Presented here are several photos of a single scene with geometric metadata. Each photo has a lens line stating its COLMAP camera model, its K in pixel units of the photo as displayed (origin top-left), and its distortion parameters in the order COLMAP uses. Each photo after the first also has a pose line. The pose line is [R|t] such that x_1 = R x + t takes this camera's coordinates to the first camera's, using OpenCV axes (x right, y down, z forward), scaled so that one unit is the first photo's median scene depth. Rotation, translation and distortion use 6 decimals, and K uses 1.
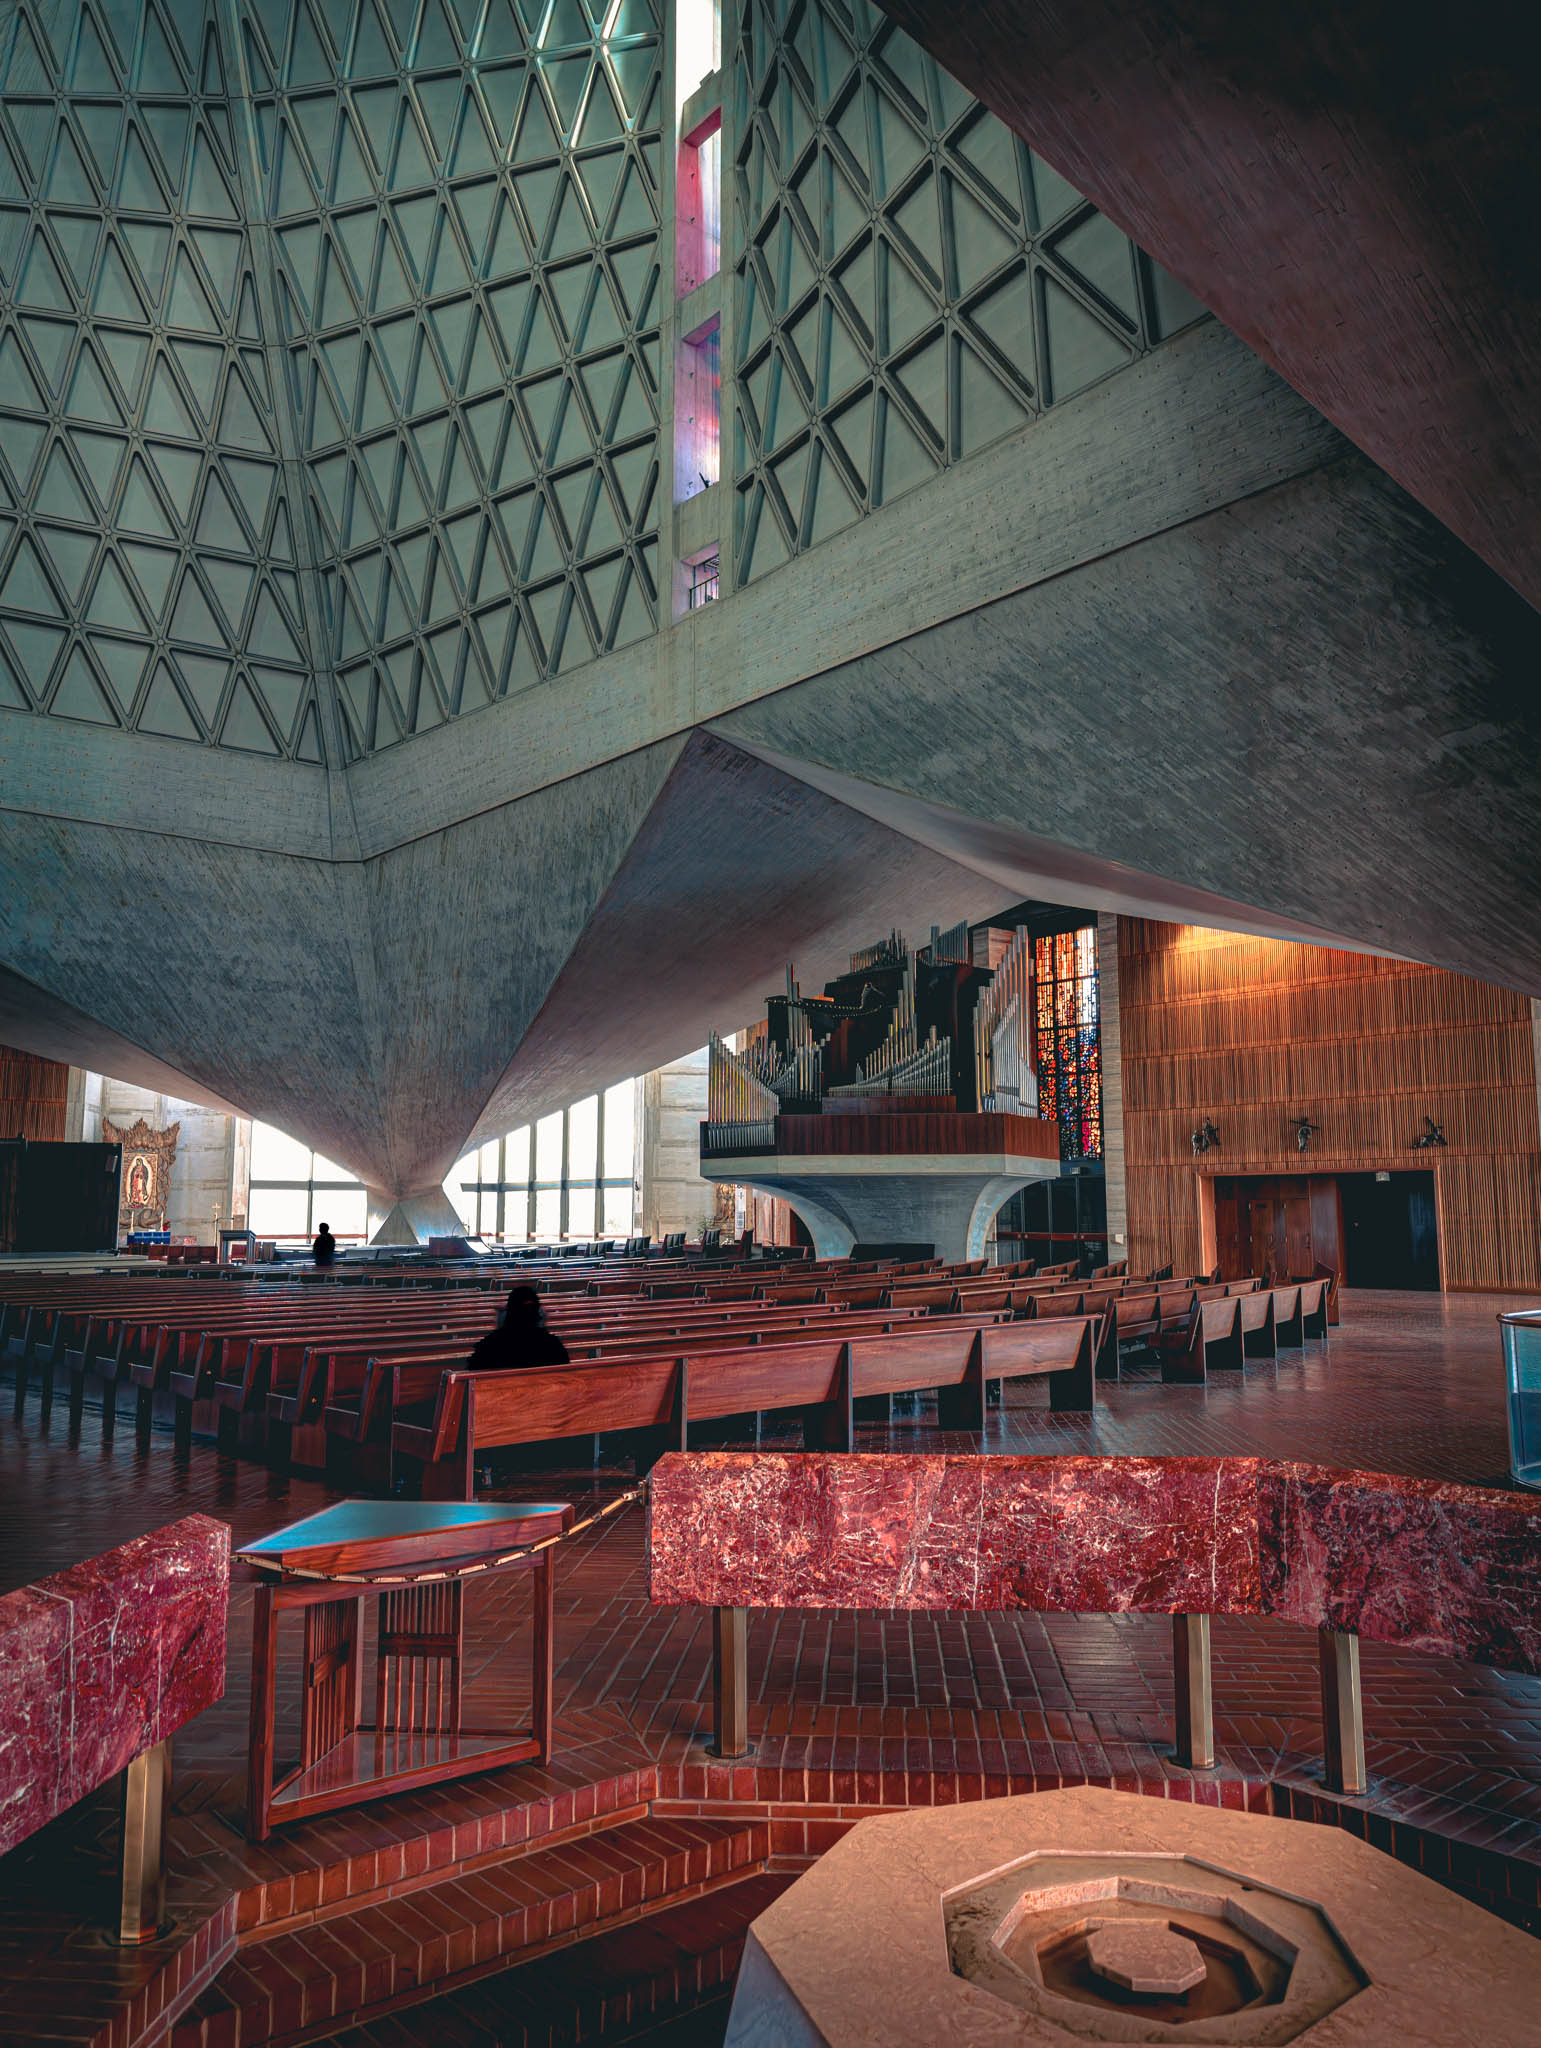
lens RADIAL K [[1455.5, 0, 756.7], [0, 1455.5, 1031.3], [0, 0, 1]] dist [0.003137, 0.003807]
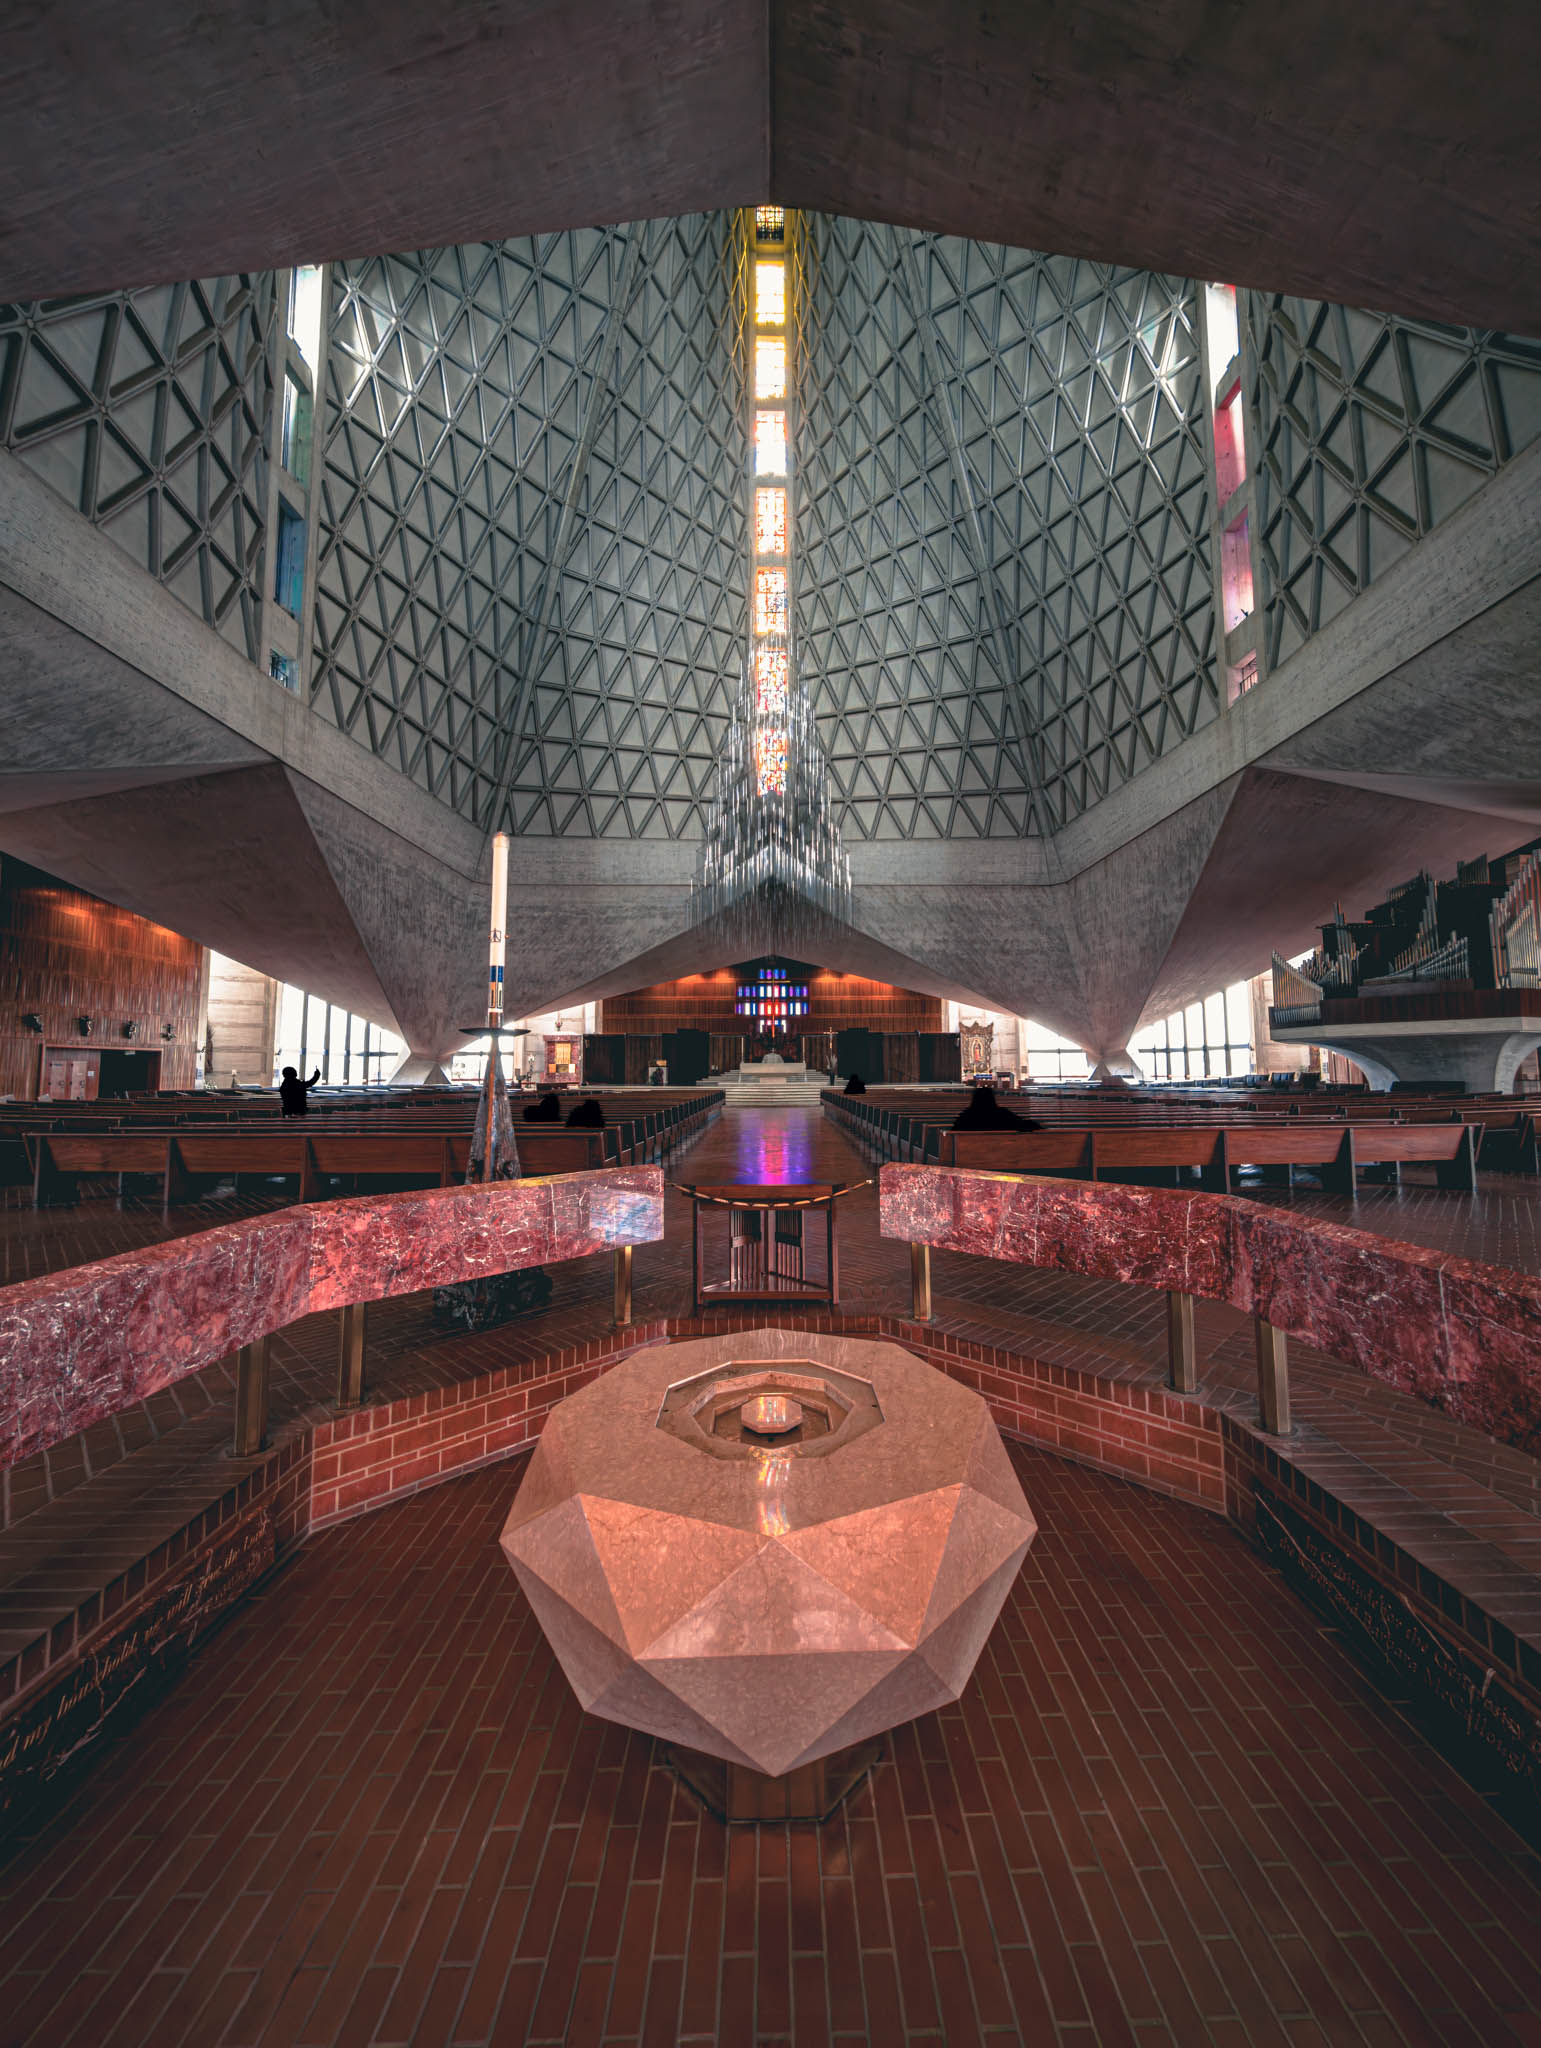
lens RADIAL K [[726.6, 0, 794.6], [0, 726.6, 1015.7], [0, 0, 1]] dist [0.002657, -0.002302]
pose [[0.777535, -0.049590, -0.626881, 0.055745], [0.083127, 0.996243, 0.024296, 0.007255], [0.623321, -0.071002, 0.778736, 0.021321]]
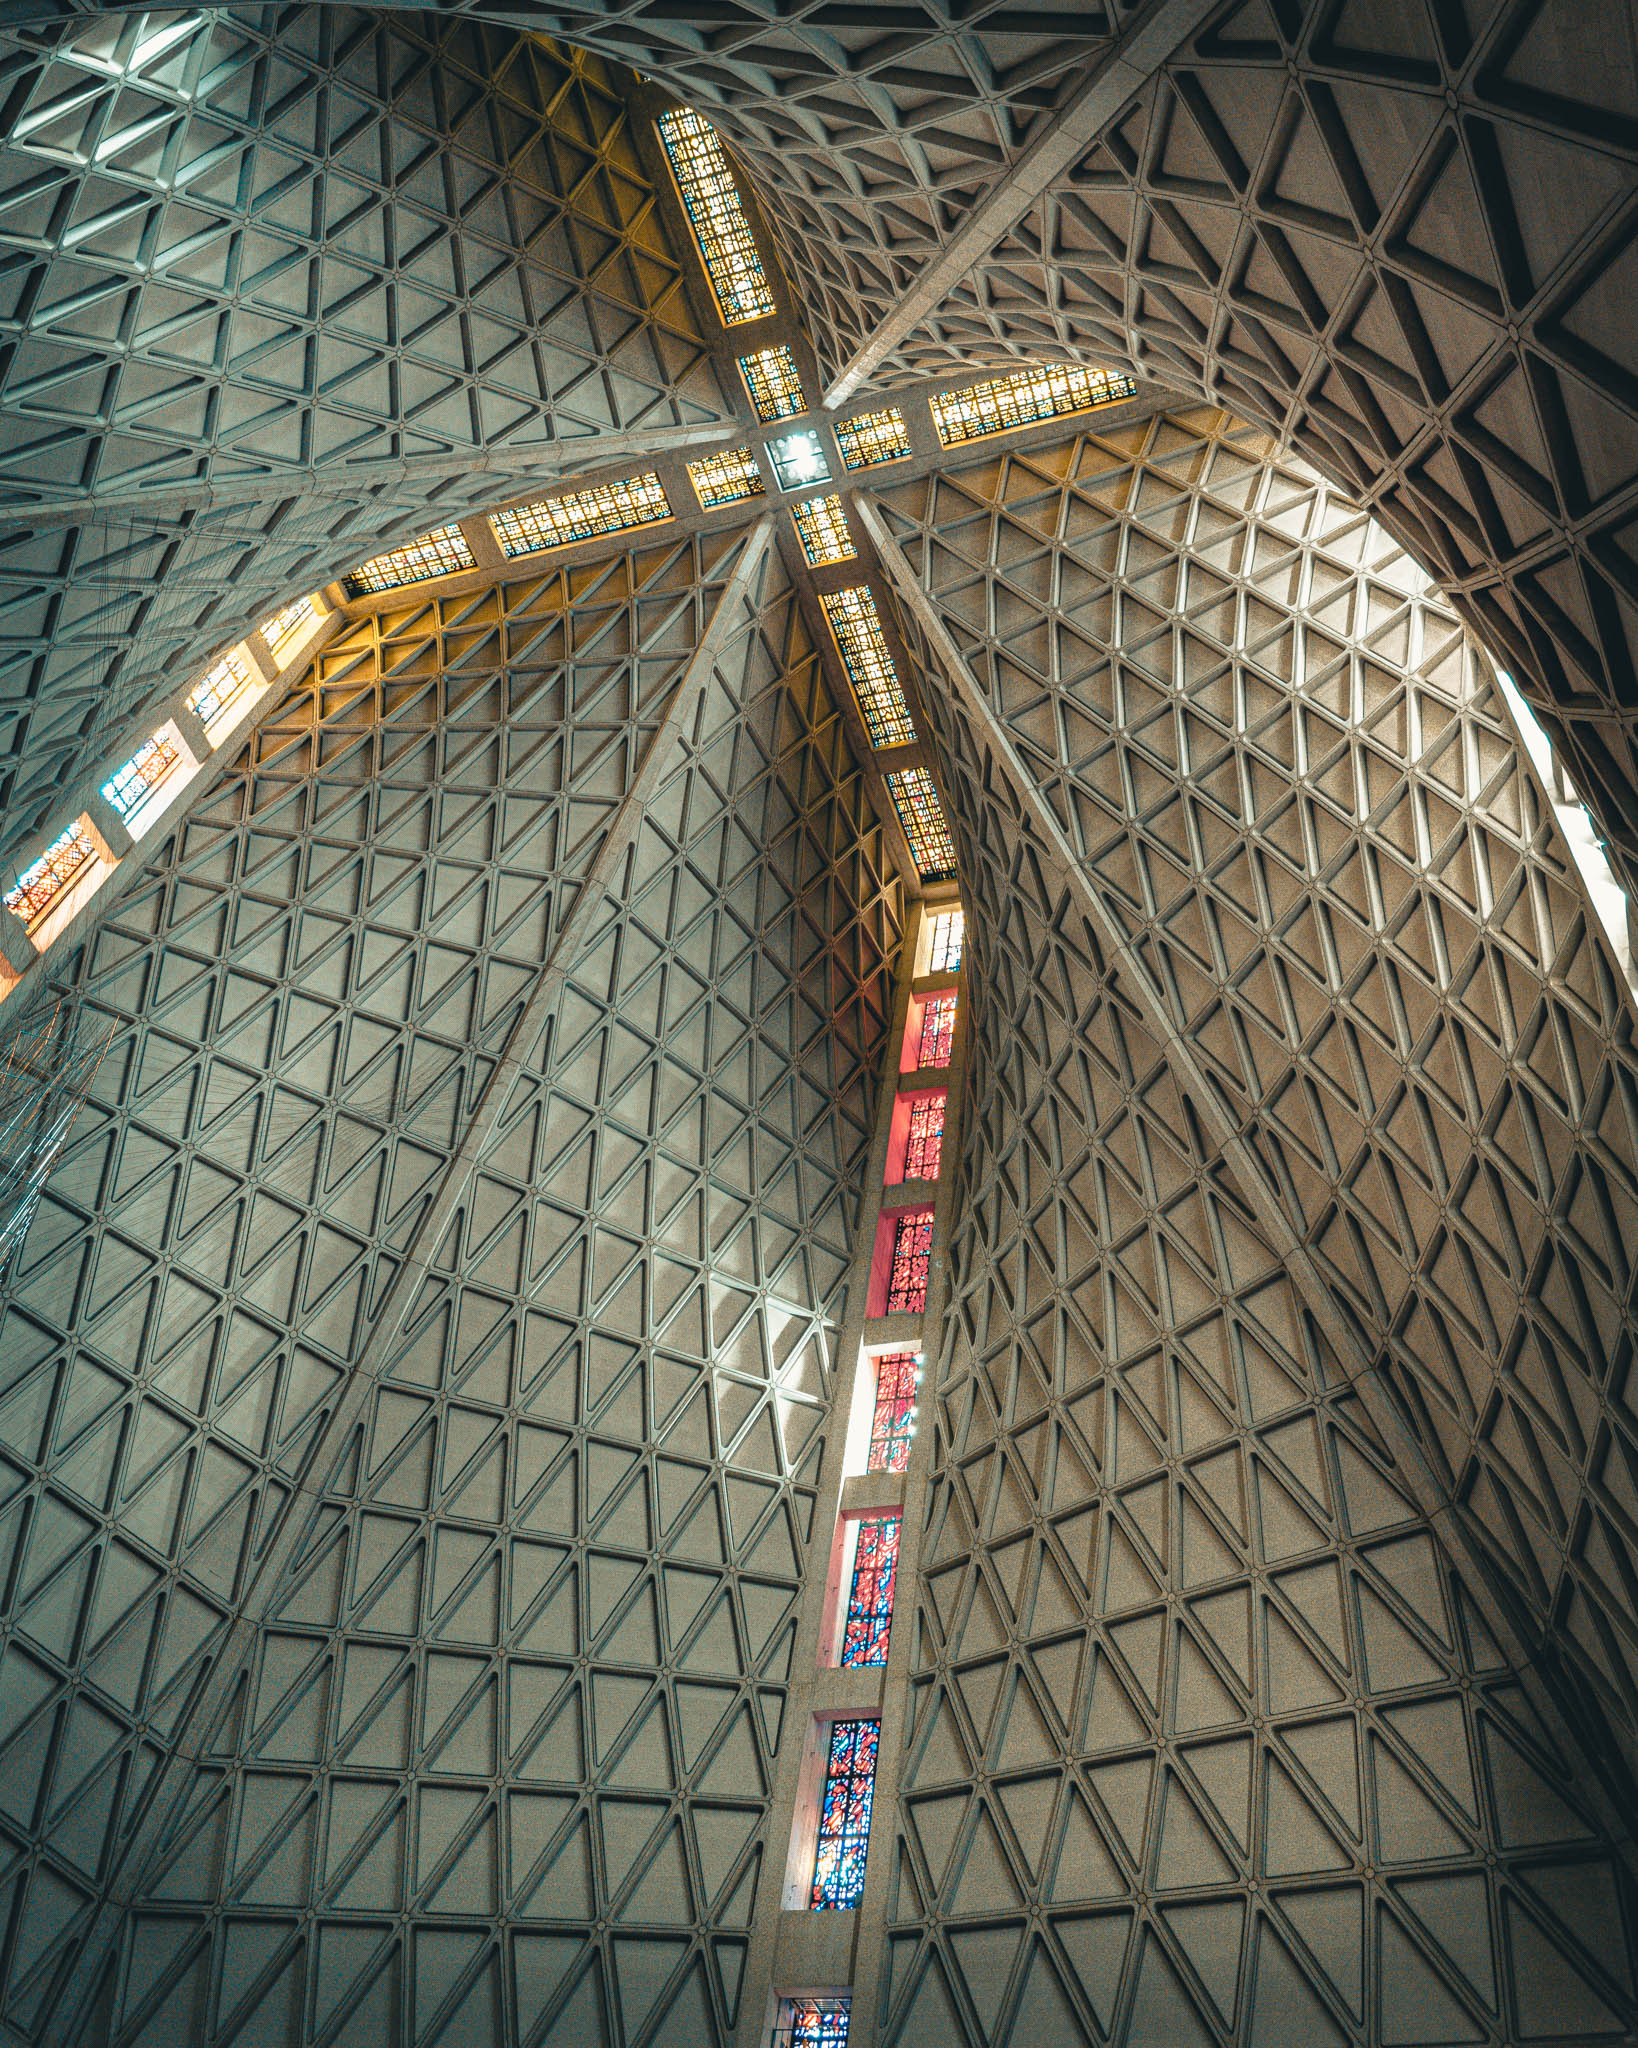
lens RADIAL K [[1666.5, 0, 870.3], [0, 1666.5, 868.0], [0, 0, 1]] dist [0.004911, 0.001363]
pose [[0.842037, 0.492058, 0.221026, -0.504163], [-0.171257, 0.632410, -0.755466, -0.013196], [-0.511512, 0.598278, 0.616781, -0.006356]]
